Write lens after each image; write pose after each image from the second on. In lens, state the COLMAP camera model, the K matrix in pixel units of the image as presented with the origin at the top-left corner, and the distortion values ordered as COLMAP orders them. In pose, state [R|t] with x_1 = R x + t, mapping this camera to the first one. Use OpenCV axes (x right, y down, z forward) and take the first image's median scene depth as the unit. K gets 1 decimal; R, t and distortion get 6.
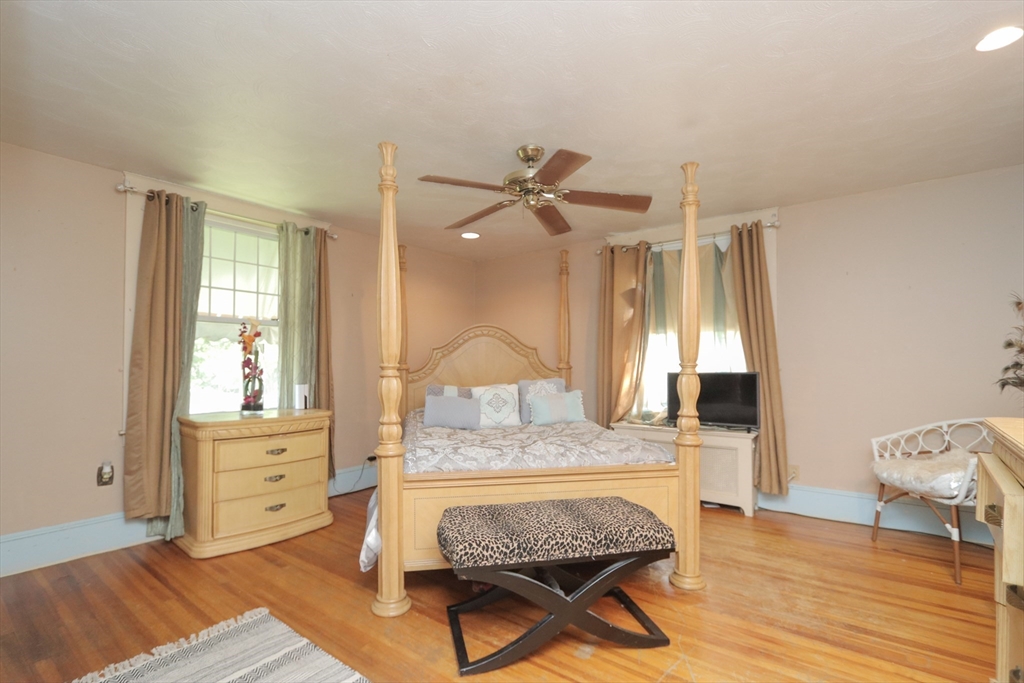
lens RADIAL K [[489.2, 0, 515.1], [0, 489.2, 355.3], [0, 0, 1]] dist [-0.001824, -0.000010]
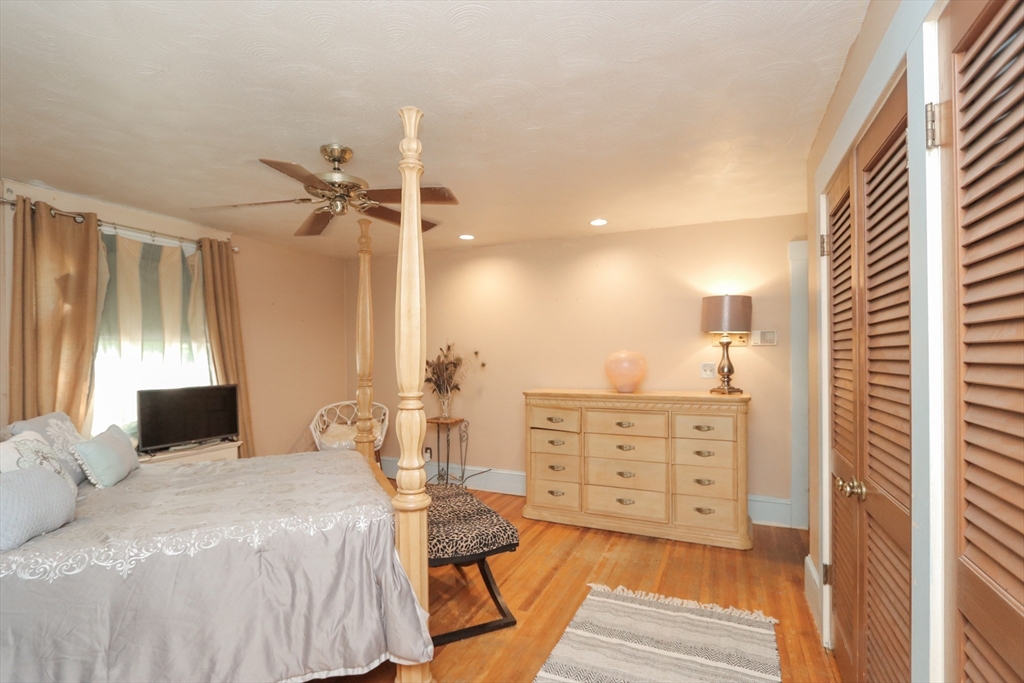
lens RADIAL K [[489.2, 0, 515.1], [0, 489.2, 355.3], [0, 0, 1]] dist [-0.001824, -0.000010]
pose [[-0.260262, 0.002991, 0.965533, -0.685023], [-0.005425, 0.999975, -0.004560, -0.026289], [-0.965523, -0.006425, -0.260239, 0.670421]]
